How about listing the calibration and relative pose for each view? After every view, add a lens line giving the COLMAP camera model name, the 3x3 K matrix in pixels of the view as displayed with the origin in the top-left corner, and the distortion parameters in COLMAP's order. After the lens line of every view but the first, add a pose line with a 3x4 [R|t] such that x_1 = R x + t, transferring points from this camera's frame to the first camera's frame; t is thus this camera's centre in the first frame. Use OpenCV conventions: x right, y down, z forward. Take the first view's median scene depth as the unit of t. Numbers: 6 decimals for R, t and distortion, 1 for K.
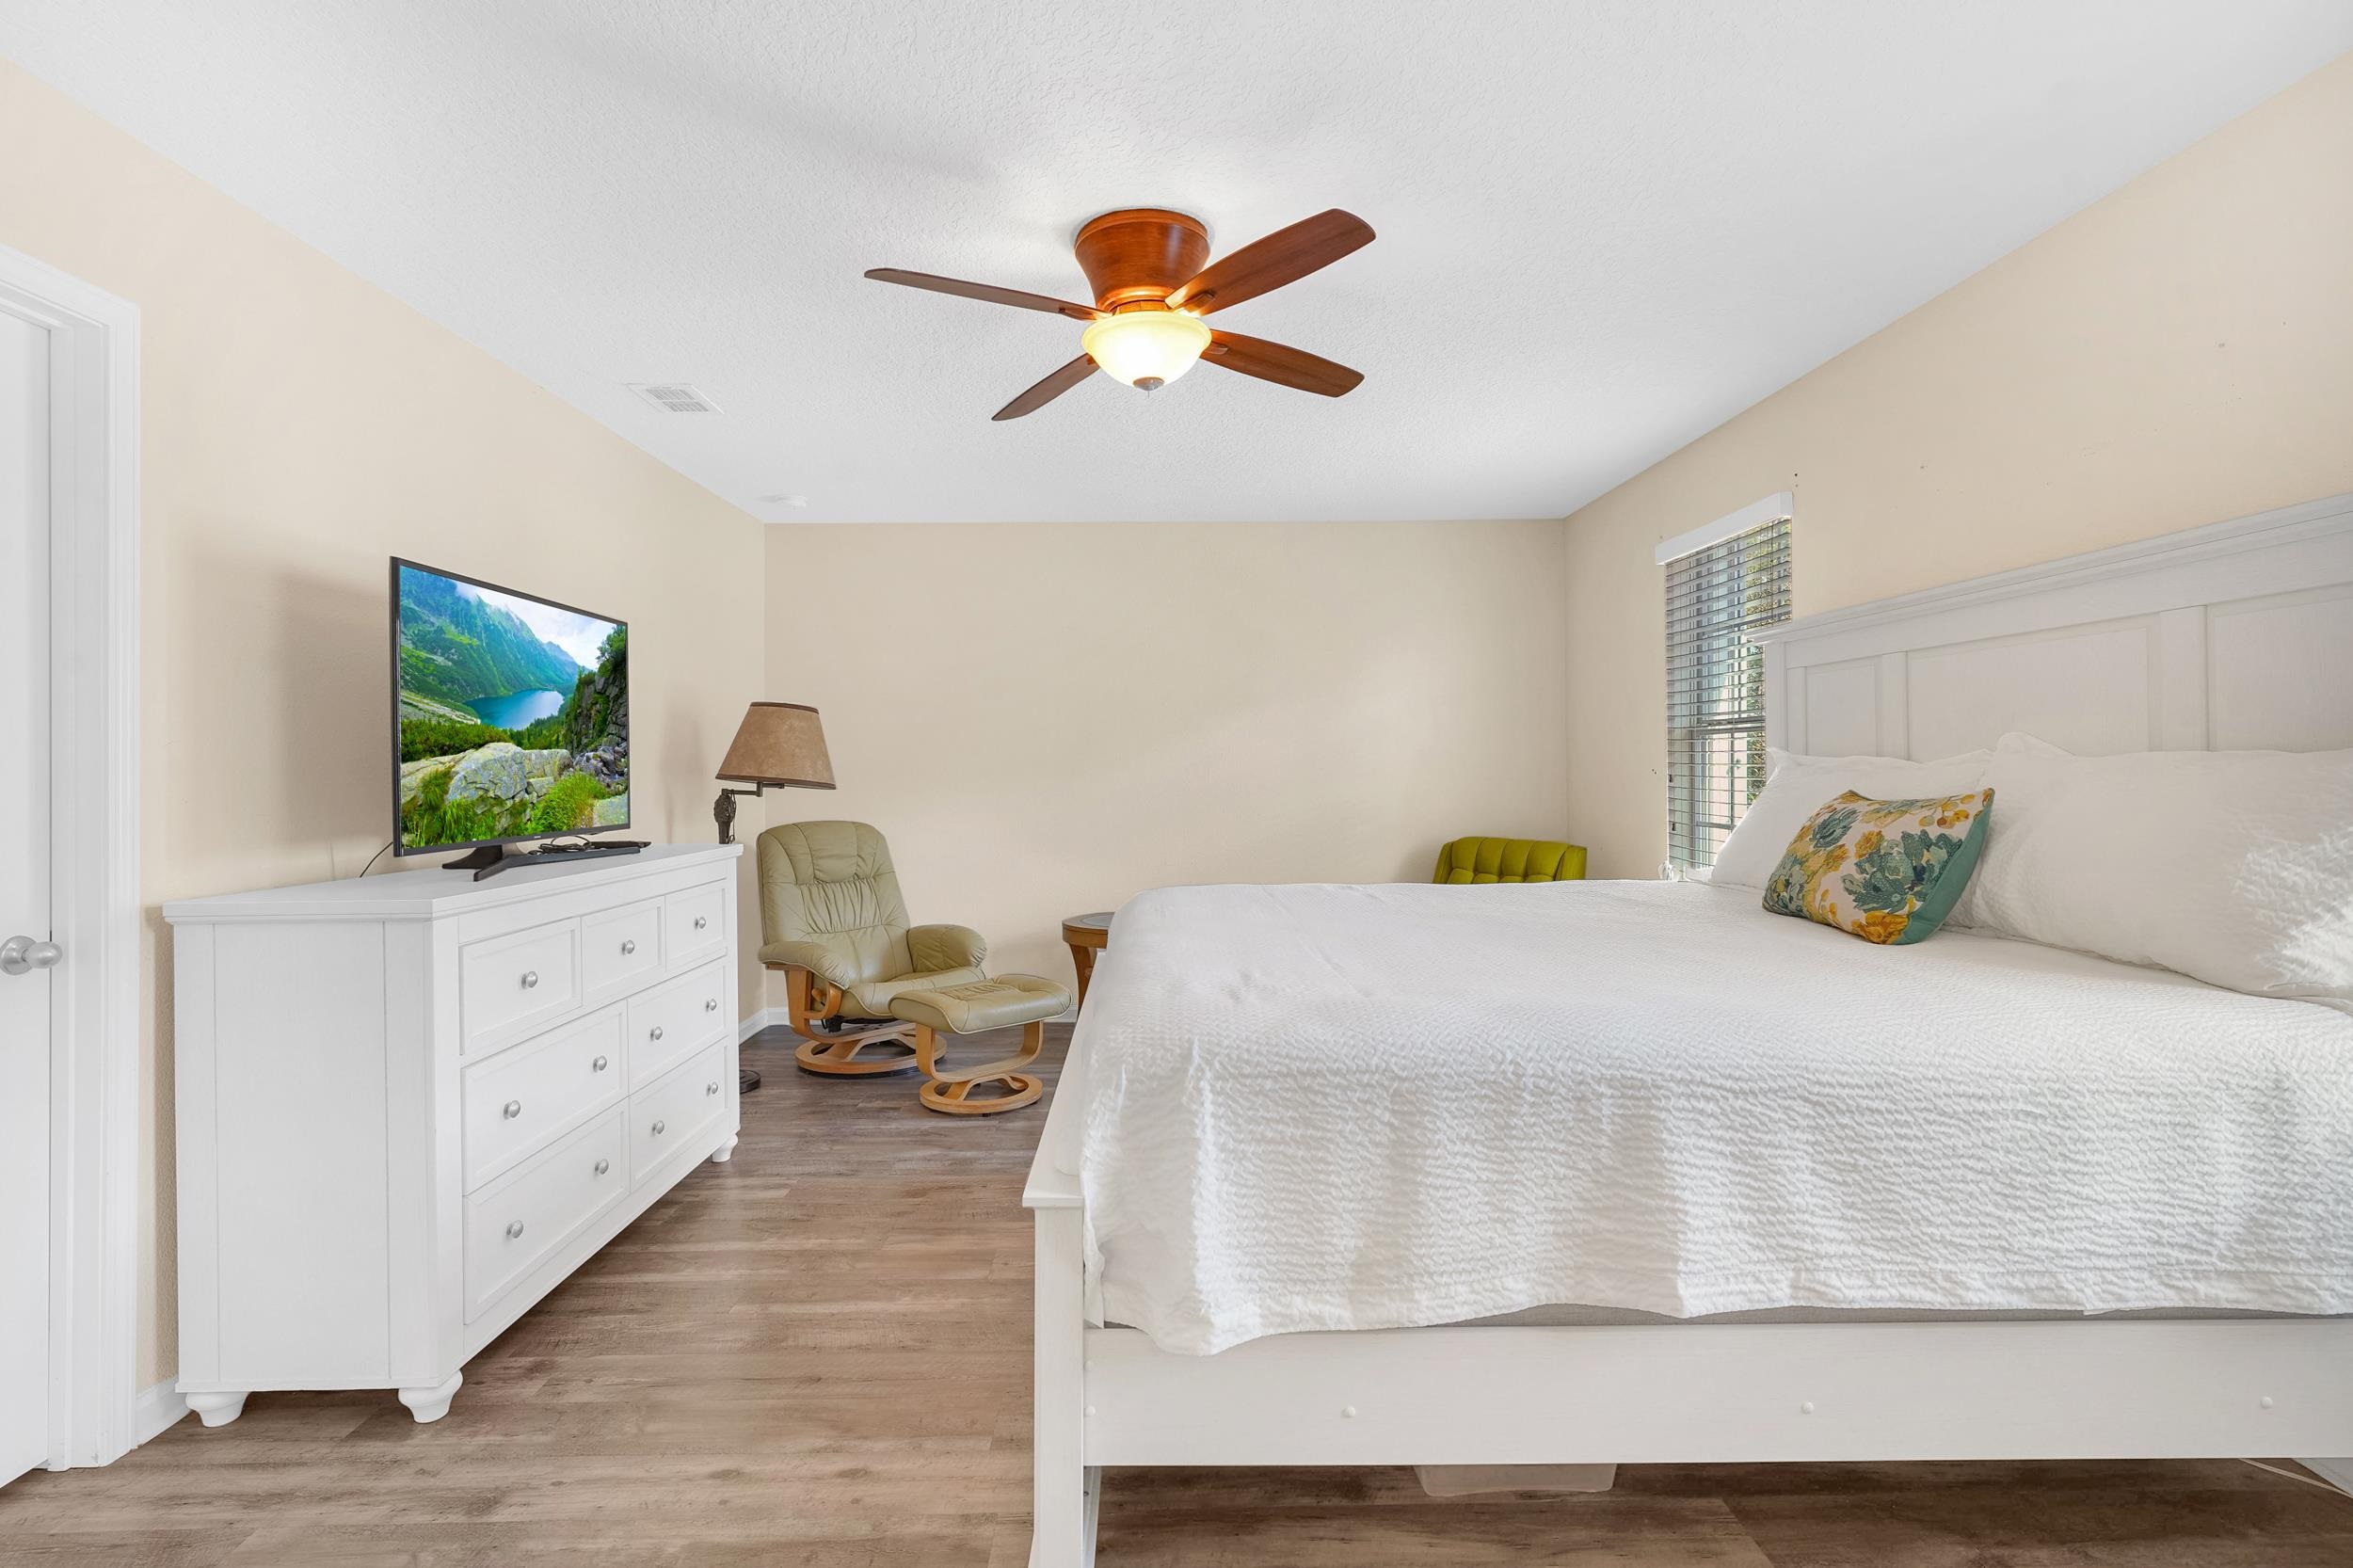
lens RADIAL K [[1157.1, 0, 1176.5], [0, 1157.1, 784.0], [0, 0, 1]] dist [-0.001861, 0.000515]
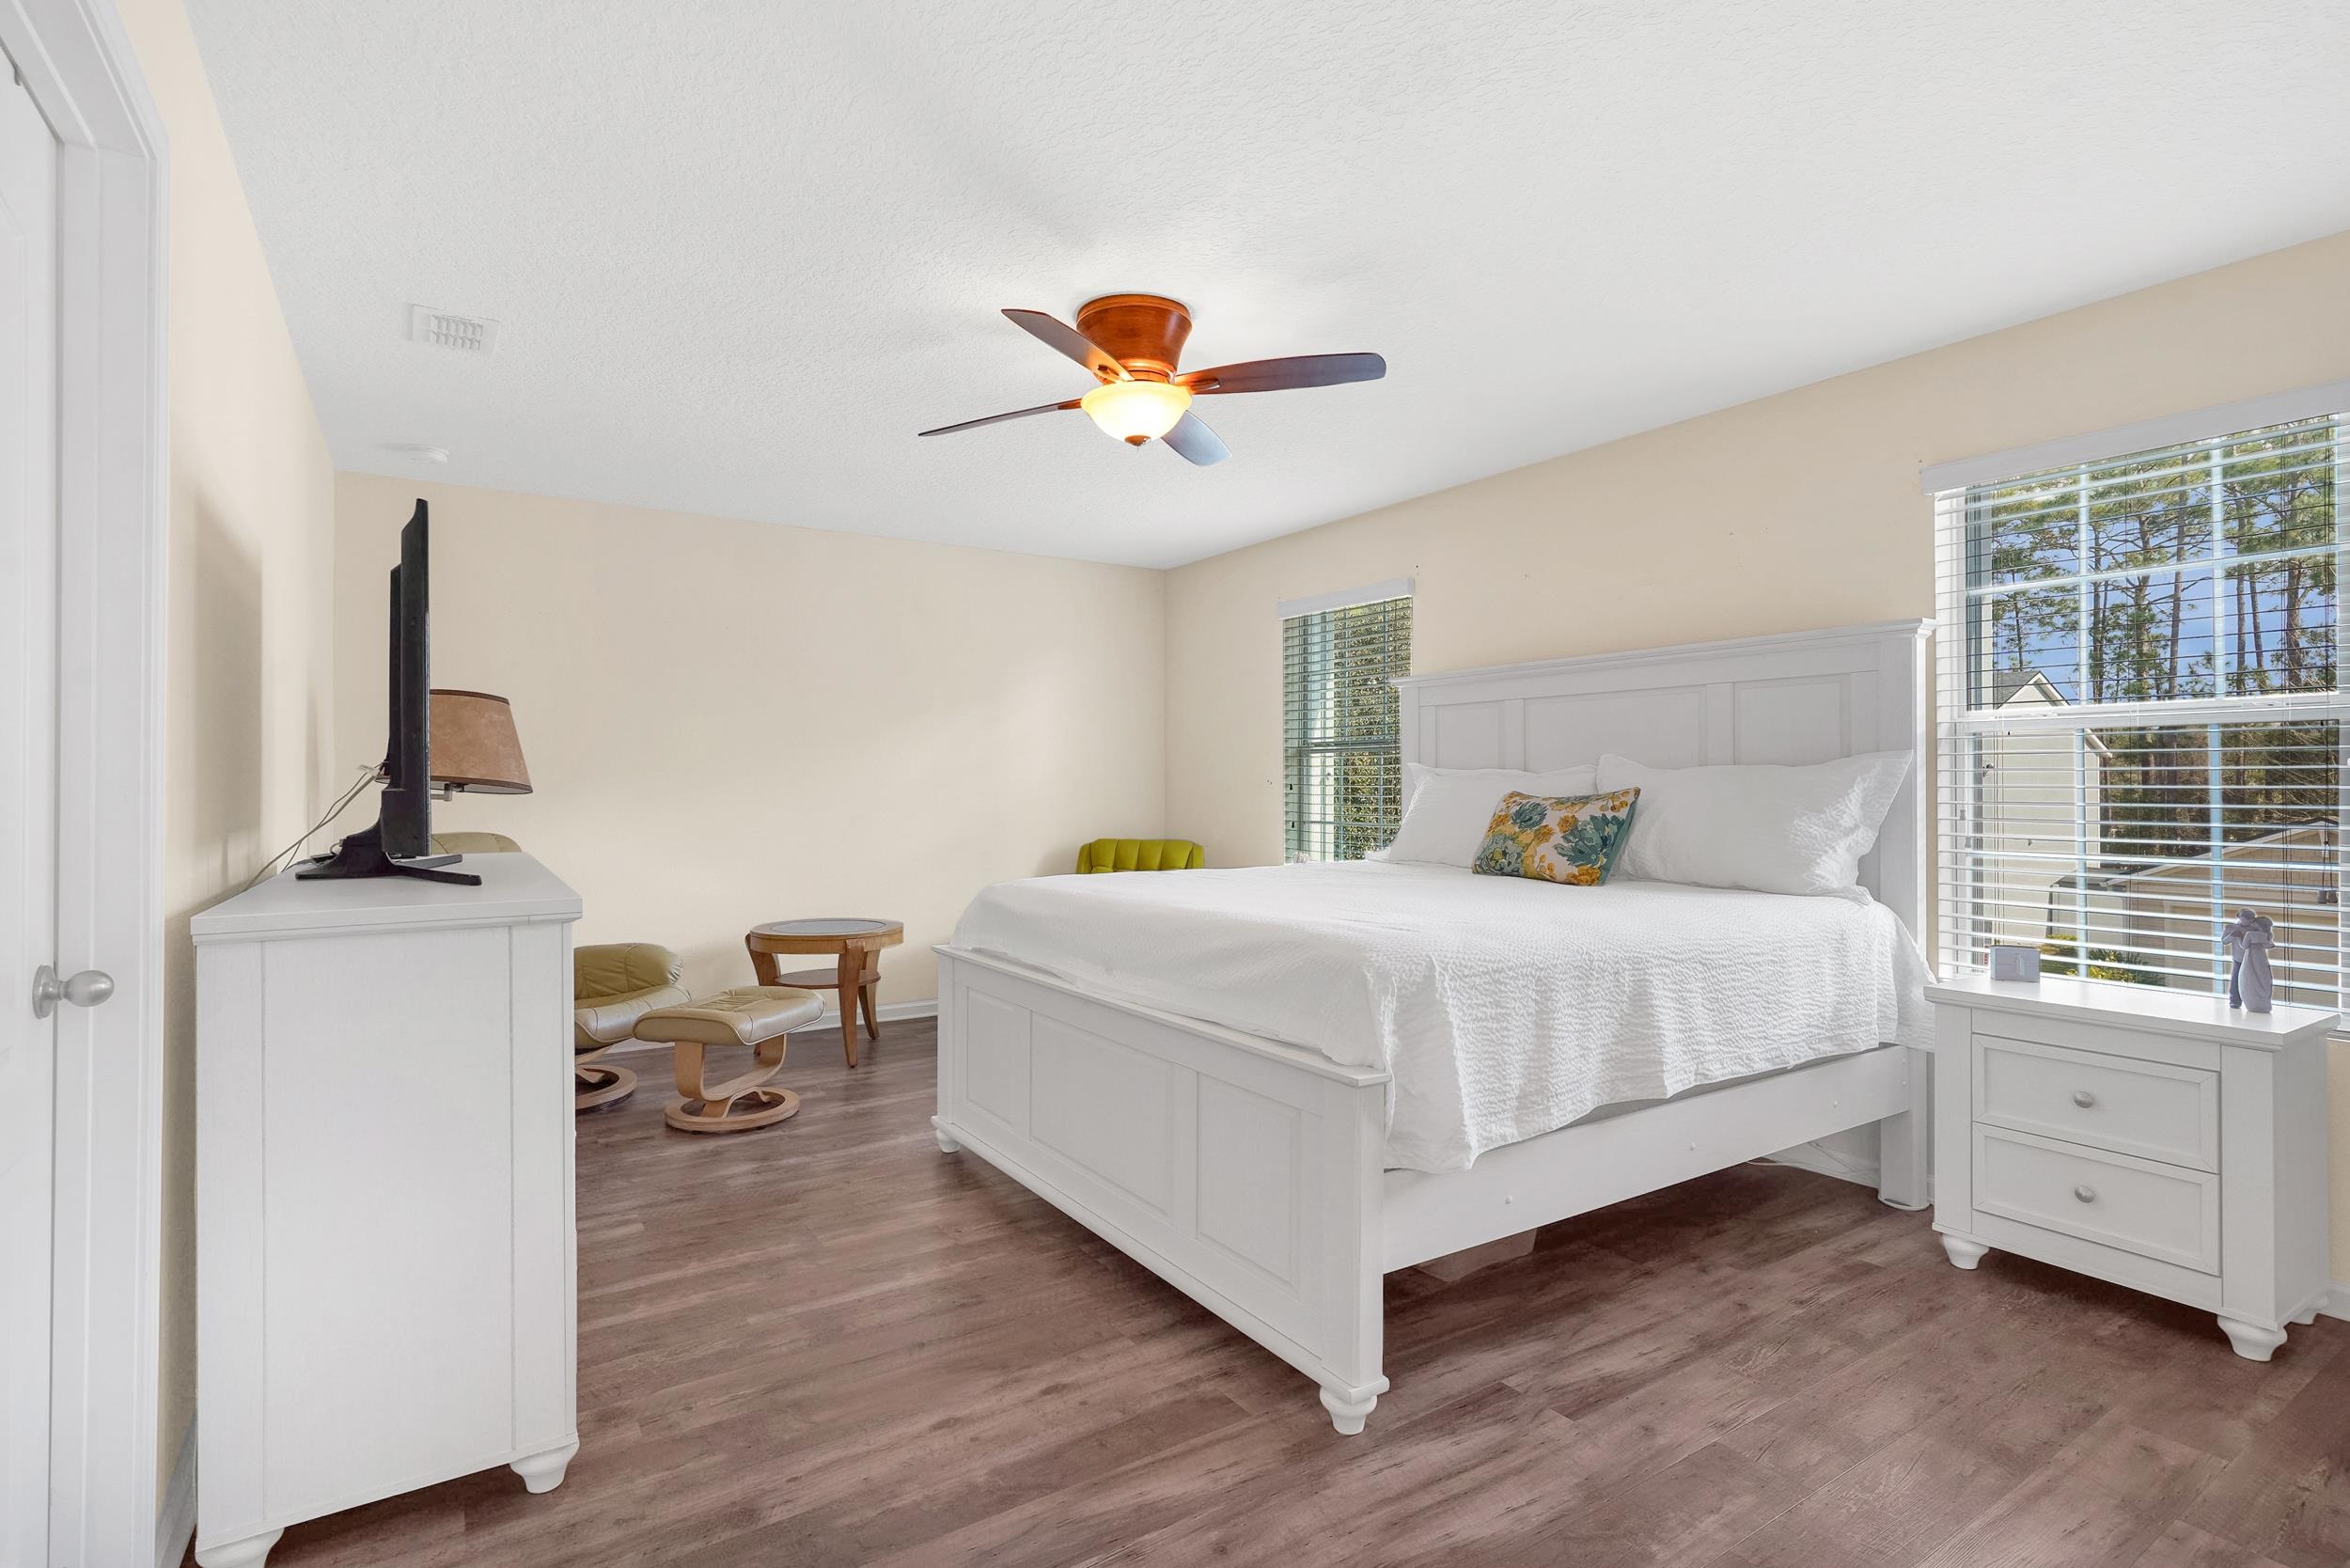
lens RADIAL K [[1150.5, 0, 1177.2], [0, 1150.5, 792.4], [0, 0, 1]] dist [0.000116, -0.000159]
pose [[0.839331, 0.004681, 0.543600, -0.703679], [0.000571, 0.999955, -0.009493, 0.025511], [-0.543620, 0.008279, 0.839291, -0.005075]]
